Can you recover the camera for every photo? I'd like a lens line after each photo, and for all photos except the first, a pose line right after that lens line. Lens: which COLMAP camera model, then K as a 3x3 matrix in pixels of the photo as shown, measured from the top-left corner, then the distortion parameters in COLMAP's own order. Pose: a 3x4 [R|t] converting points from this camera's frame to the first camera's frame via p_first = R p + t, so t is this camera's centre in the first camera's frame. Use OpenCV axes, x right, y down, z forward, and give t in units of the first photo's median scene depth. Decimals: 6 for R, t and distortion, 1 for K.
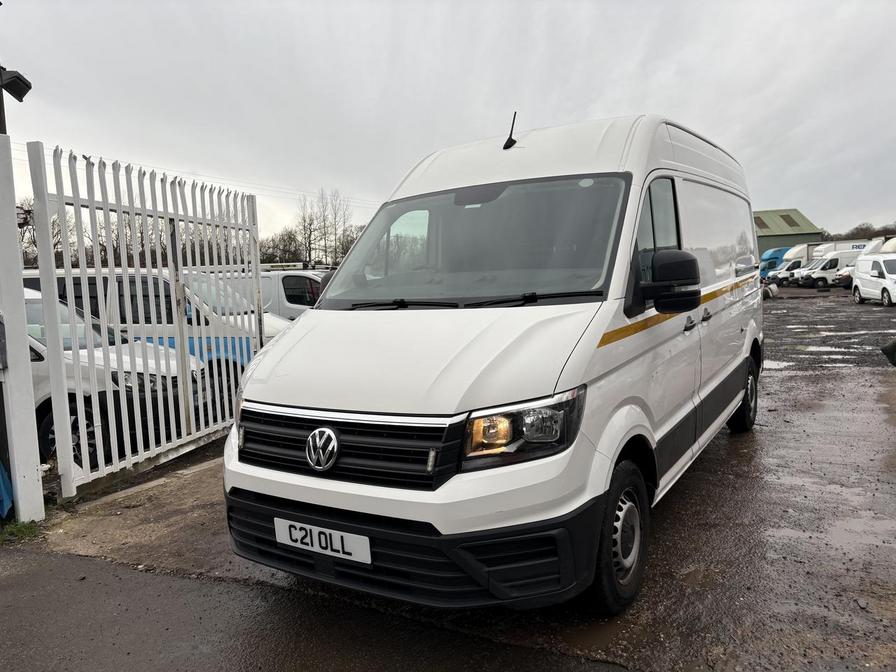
lens RADIAL K [[664.5, 0, 448.0], [0, 664.5, 336.0], [0, 0, 1]] dist [0.082942, -0.102678]
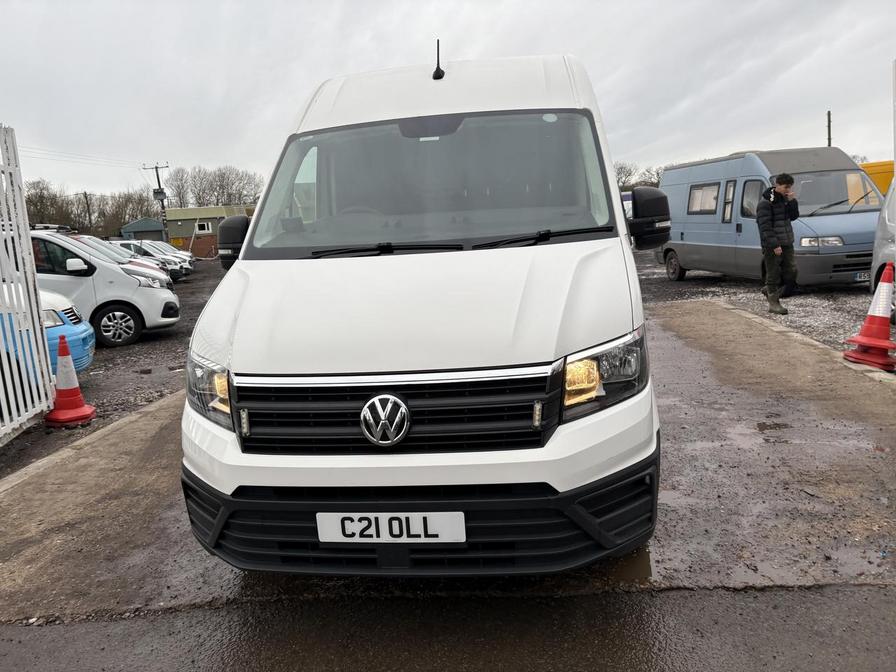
lens RADIAL K [[664.5, 0, 448.0], [0, 664.5, 336.0], [0, 0, 1]] dist [0.082942, -0.102678]
pose [[0.909092, -0.079028, 0.409032, -0.443667], [0.057046, 0.996208, 0.065688, 0.015557], [-0.412672, -0.036383, 0.910153, 0.218391]]
